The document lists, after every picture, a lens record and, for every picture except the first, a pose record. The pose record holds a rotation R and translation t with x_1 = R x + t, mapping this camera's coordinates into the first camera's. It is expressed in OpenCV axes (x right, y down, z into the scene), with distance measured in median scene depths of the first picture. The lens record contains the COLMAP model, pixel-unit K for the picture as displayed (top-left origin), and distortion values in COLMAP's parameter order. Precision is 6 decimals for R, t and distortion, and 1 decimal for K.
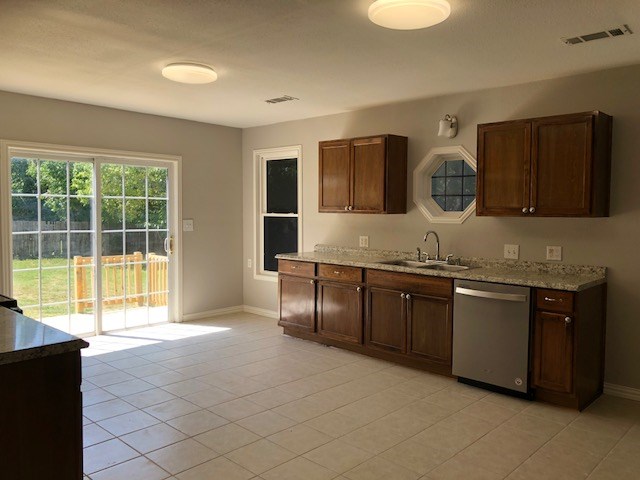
lens RADIAL K [[523.9, 0, 320.0], [0, 523.9, 240.0], [0, 0, 1]] dist [-0.009212, -0.001269]
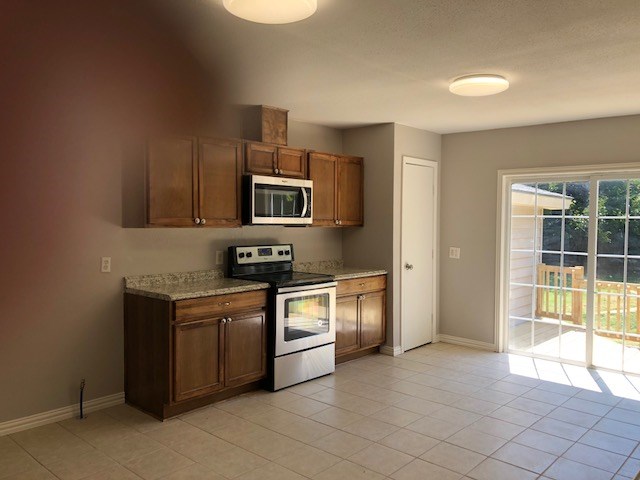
lens RADIAL K [[523.9, 0, 320.0], [0, 523.9, 240.0], [0, 0, 1]] dist [-0.009212, -0.001269]
pose [[0.010315, 0.019148, -0.999763, 0.495616], [-0.073412, 0.997133, 0.018340, -0.023816], [0.997248, 0.073205, 0.011691, 0.531348]]
